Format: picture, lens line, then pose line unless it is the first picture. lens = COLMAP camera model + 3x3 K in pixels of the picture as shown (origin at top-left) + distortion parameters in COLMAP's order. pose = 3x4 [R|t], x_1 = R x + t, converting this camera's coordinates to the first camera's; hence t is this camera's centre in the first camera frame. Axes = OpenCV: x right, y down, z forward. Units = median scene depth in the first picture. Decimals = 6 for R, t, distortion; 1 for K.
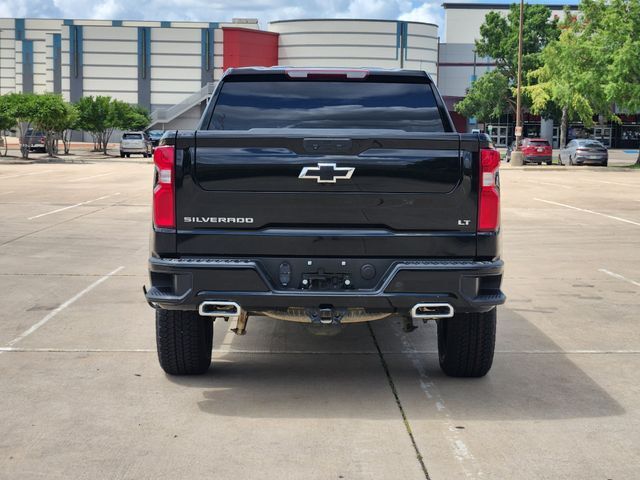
lens RADIAL K [[1227.6, 0, 347.2], [0, 1227.6, 220.5], [0, 0, 1]] dist [0.030534, 0.000000]
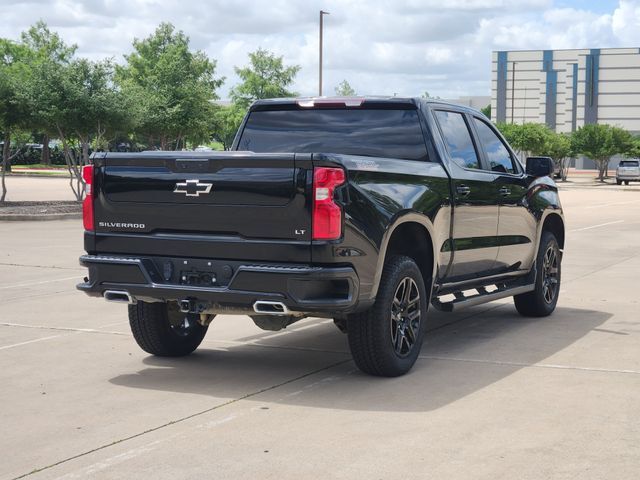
lens RADIAL K [[1227.6, 0, 334.7], [0, 1227.6, 245.3], [0, 0, 1]] dist [0.030534, 0.000000]
pose [[0.889490, 0.028857, -0.456043, 0.644229], [-0.030133, 0.999536, 0.004474, 0.007748], [0.455960, 0.009763, 0.889947, -0.004777]]
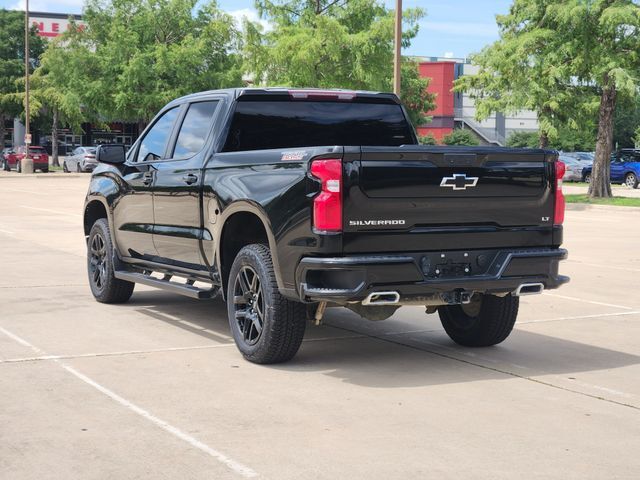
lens RADIAL K [[1227.6, 0, 324.2], [0, 1227.6, 241.0], [0, 0, 1]] dist [0.030534, 0.000000]
pose [[0.900779, -0.031921, 0.433103, -0.658286], [0.026947, 0.999482, 0.017620, -0.004621], [-0.433441, -0.004201, 0.901172, -0.045417]]
